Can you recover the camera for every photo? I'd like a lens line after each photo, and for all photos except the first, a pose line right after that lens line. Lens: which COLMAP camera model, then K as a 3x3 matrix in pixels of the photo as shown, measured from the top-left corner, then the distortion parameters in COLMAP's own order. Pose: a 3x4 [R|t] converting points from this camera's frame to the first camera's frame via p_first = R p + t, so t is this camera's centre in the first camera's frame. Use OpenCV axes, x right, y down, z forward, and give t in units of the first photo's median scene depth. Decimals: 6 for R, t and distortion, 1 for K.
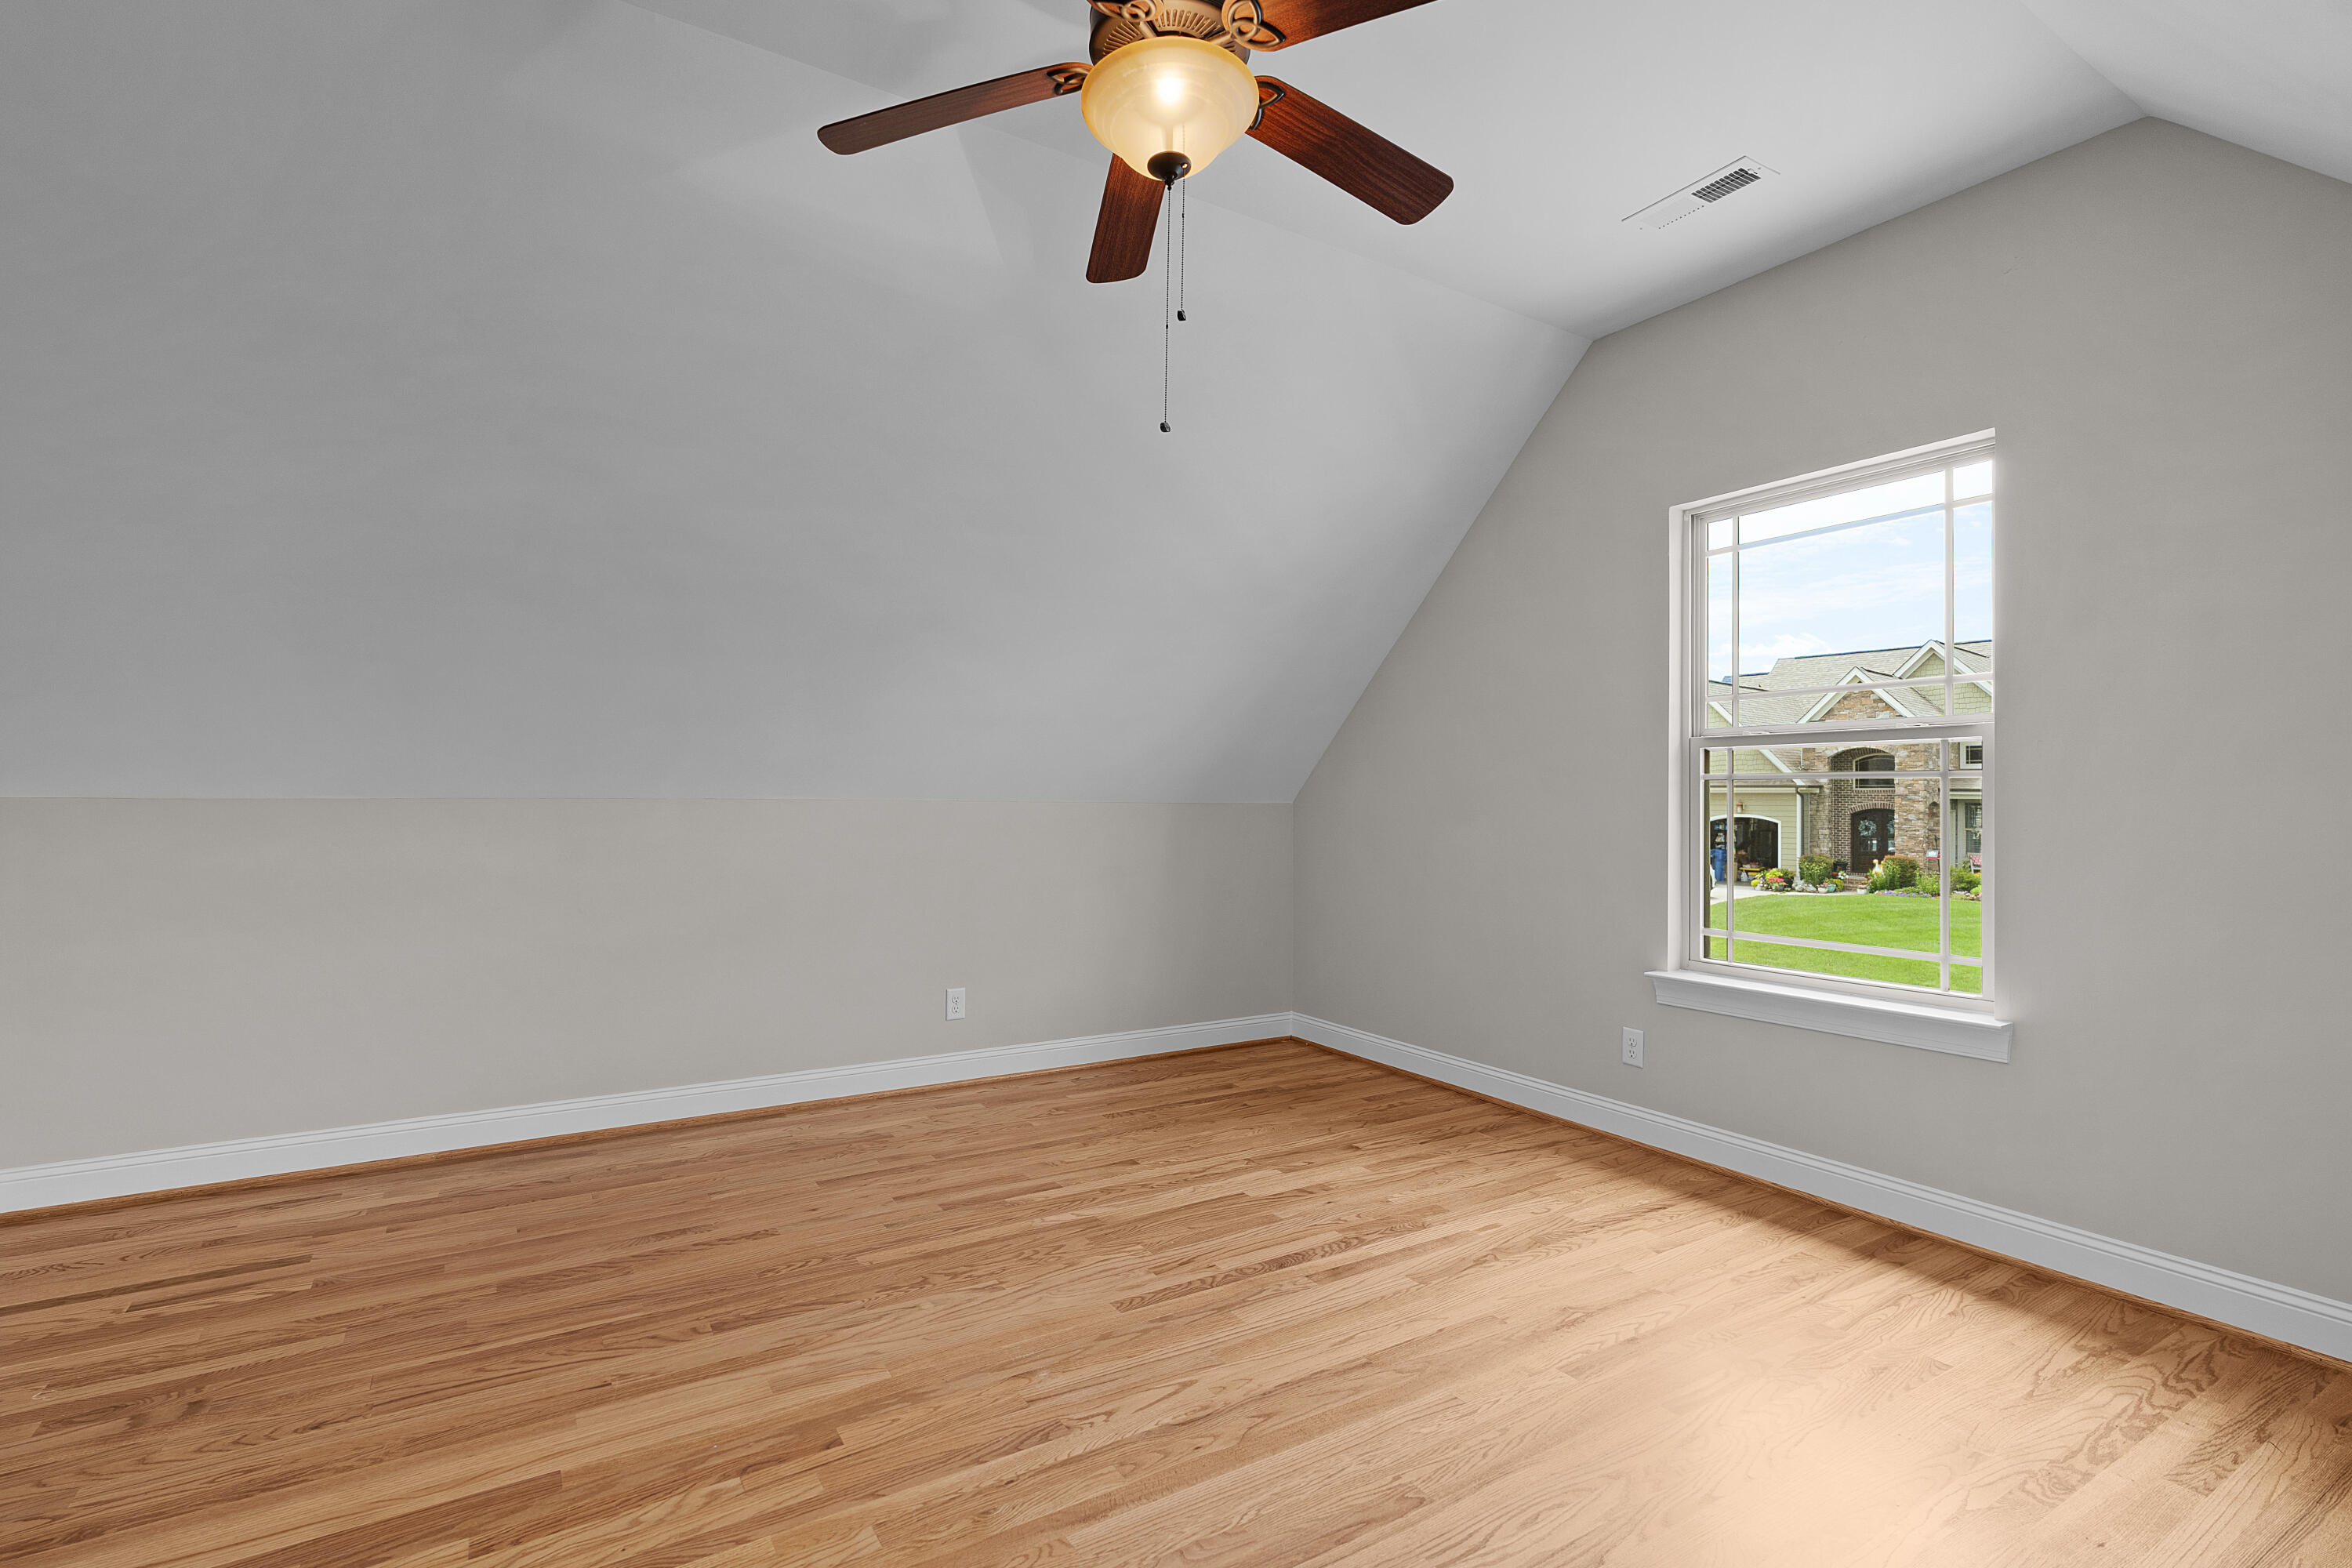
lens RADIAL K [[1078.0, 0, 1160.3], [0, 1078.0, 782.1], [0, 0, 1]] dist [-0.009267, 0.005338]
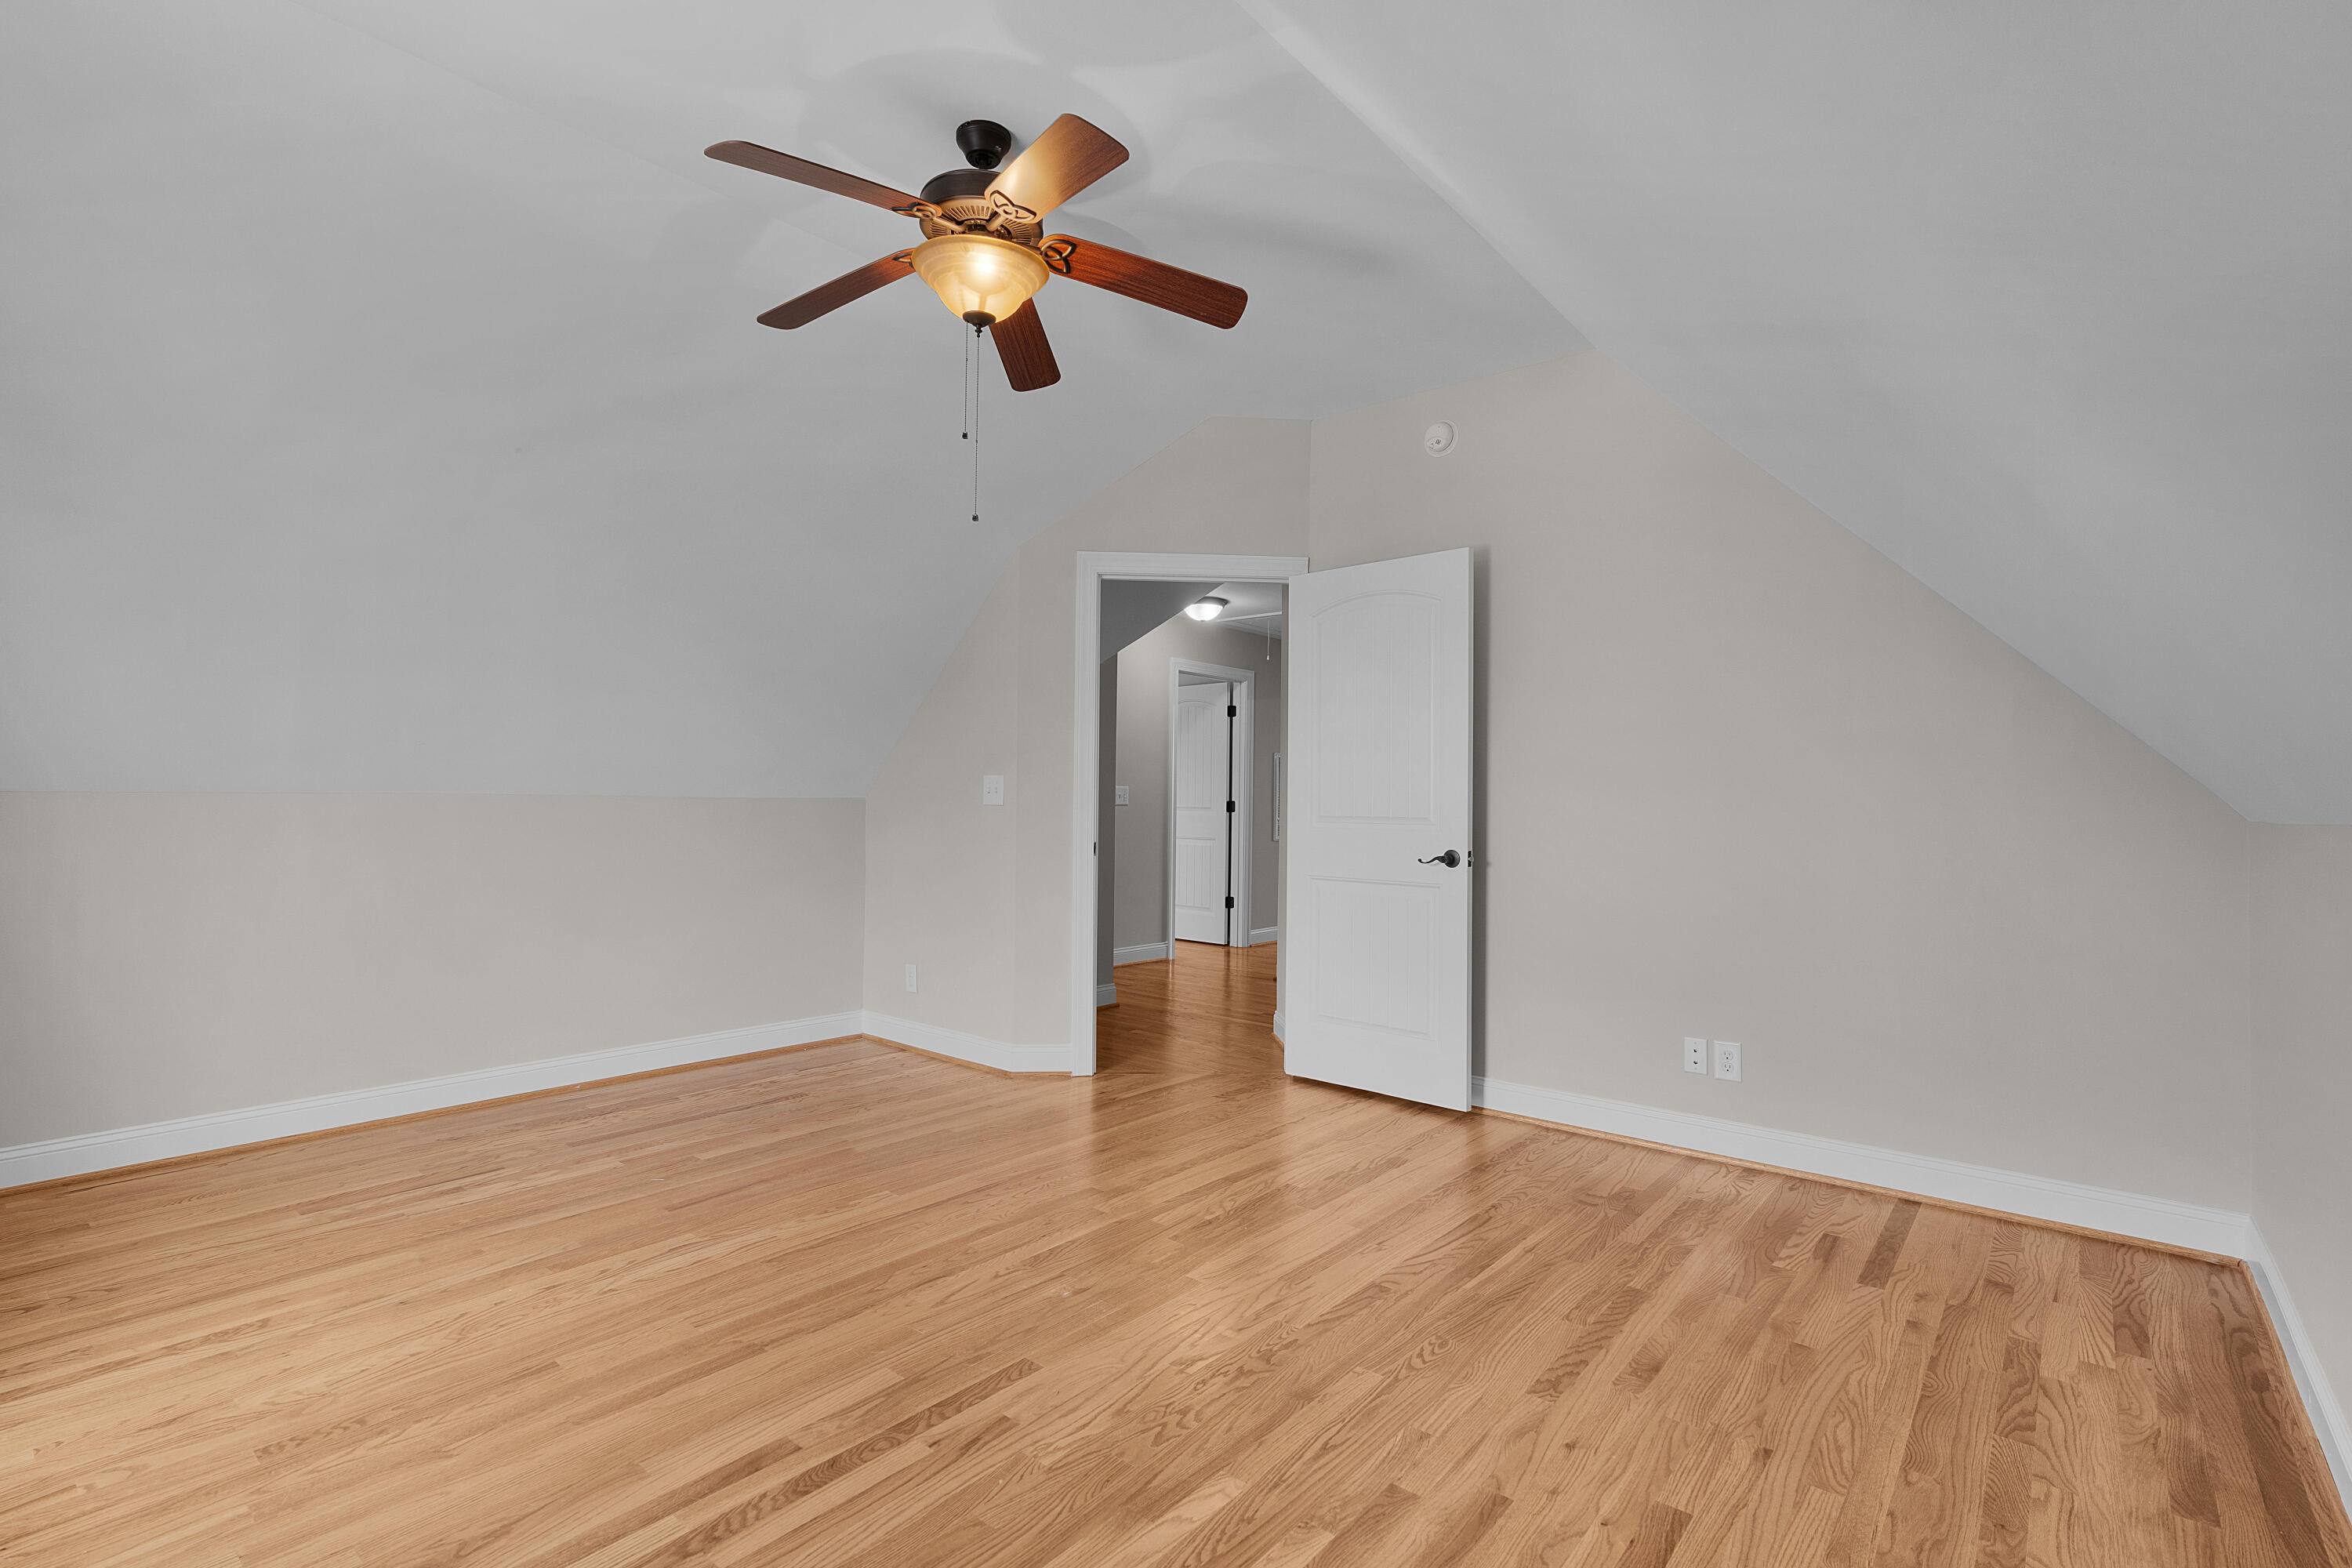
lens RADIAL K [[1078.0, 0, 1160.3], [0, 1078.0, 782.1], [0, 0, 1]] dist [-0.009267, 0.005338]
pose [[-0.949265, -0.023367, -0.313608, 0.142223], [-0.014566, 0.999432, -0.030378, 0.023993], [0.314140, -0.024268, -0.949067, 1.765498]]
